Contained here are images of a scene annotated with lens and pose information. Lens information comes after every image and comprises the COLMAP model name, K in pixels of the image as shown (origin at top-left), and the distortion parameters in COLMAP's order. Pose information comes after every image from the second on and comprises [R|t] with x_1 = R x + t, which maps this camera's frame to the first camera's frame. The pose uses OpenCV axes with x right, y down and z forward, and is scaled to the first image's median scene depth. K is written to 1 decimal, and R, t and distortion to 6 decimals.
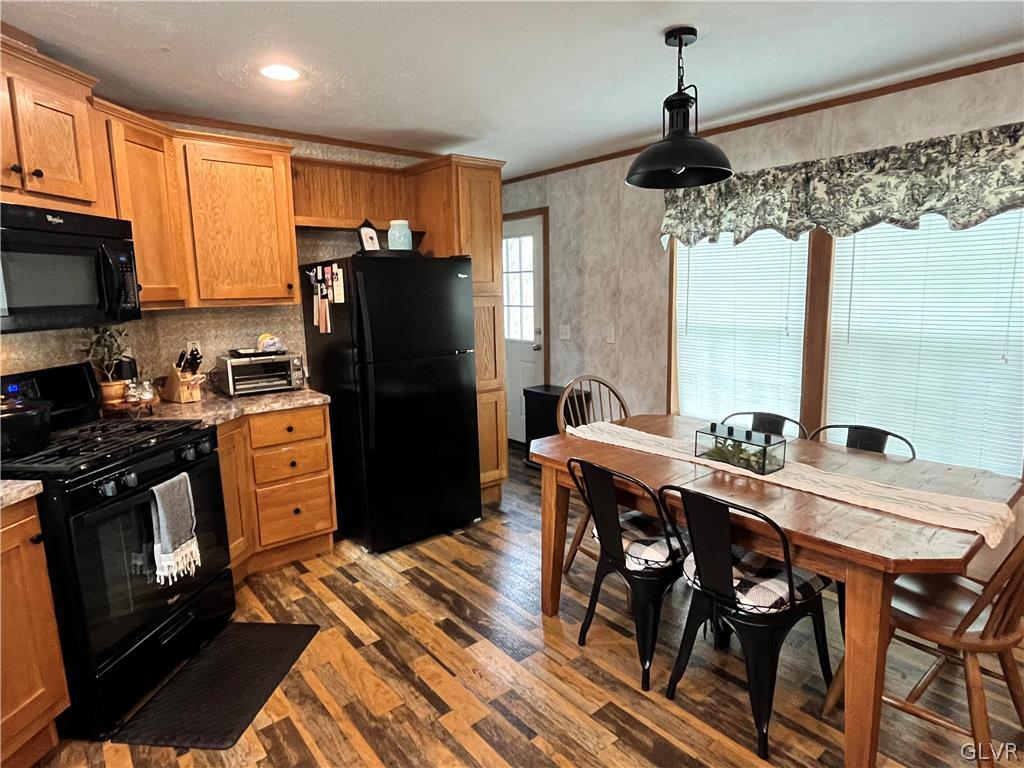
lens RADIAL K [[574.4, 0, 515.6], [0, 574.4, 376.2], [0, 0, 1]] dist [-0.017066, -0.000374]
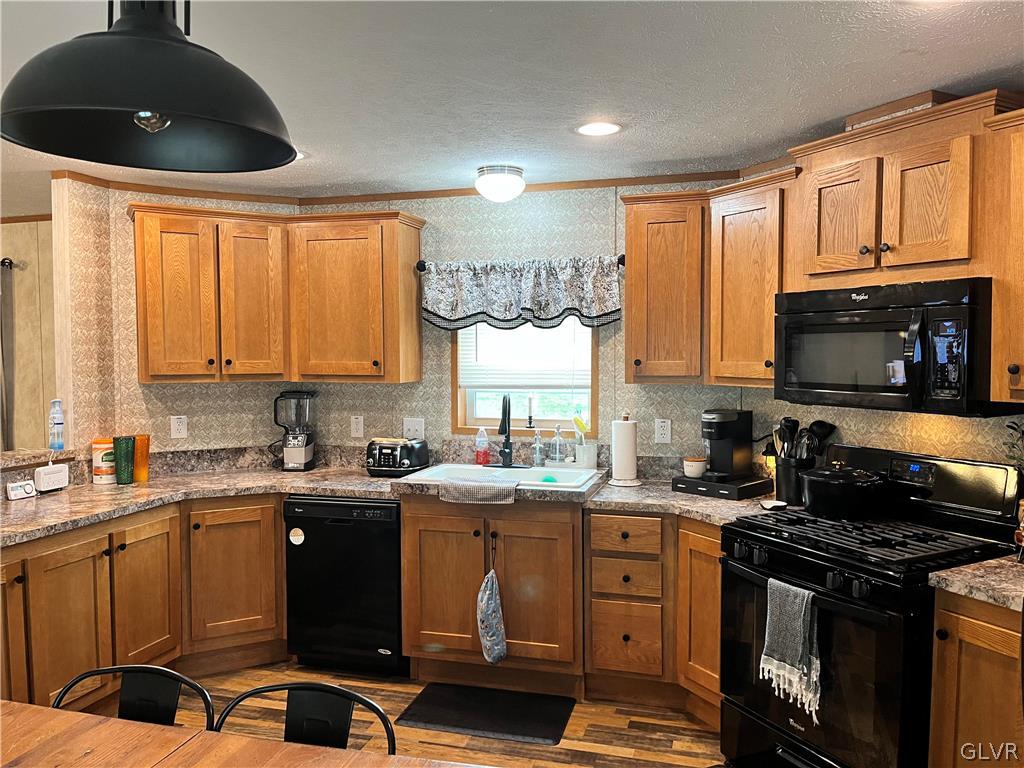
lens RADIAL K [[776.1, 0, 512.0], [0, 776.1, 384.0], [0, 0, 1]] dist [0.032041, 0.000498]
pose [[-0.827102, 0.047397, -0.560050, 0.385505], [-0.067275, 0.980926, 0.182369, -0.292963], [0.558011, 0.188515, -0.808137, 1.560702]]
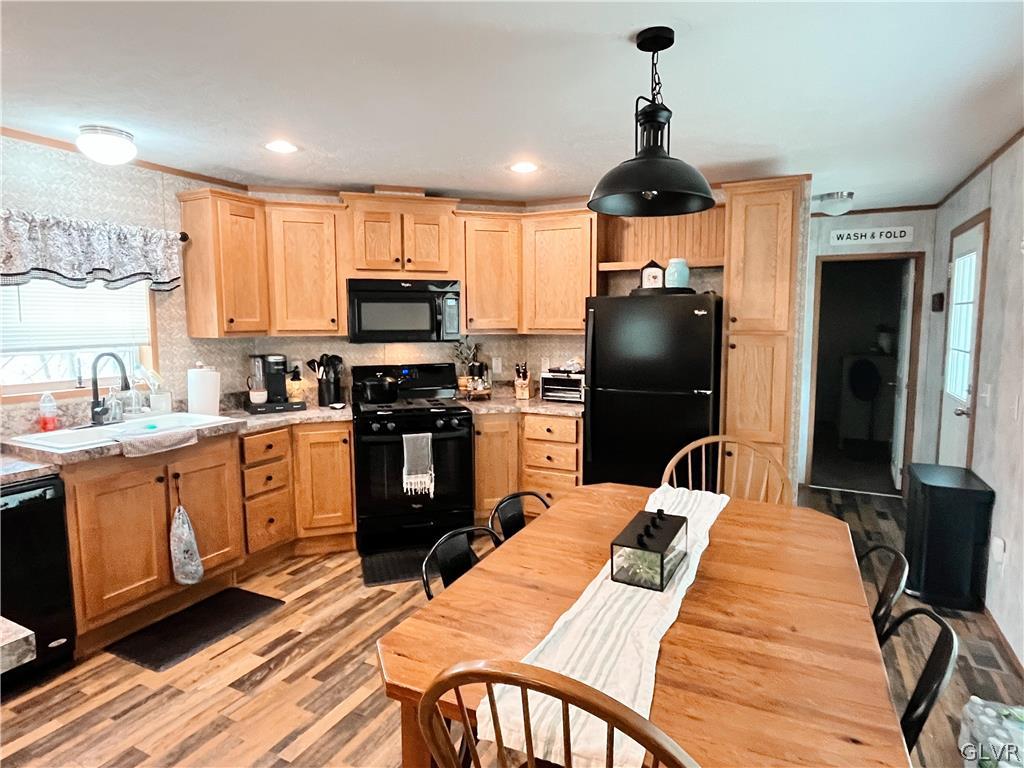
lens RADIAL K [[574.4, 0, 515.6], [0, 574.4, 376.2], [0, 0, 1]] dist [-0.017066, -0.000374]
pose [[0.403948, 0.103747, -0.908880, 0.972078], [-0.145177, 0.988227, 0.048281, -0.104797], [0.903188, 0.112445, 0.414254, 0.500613]]
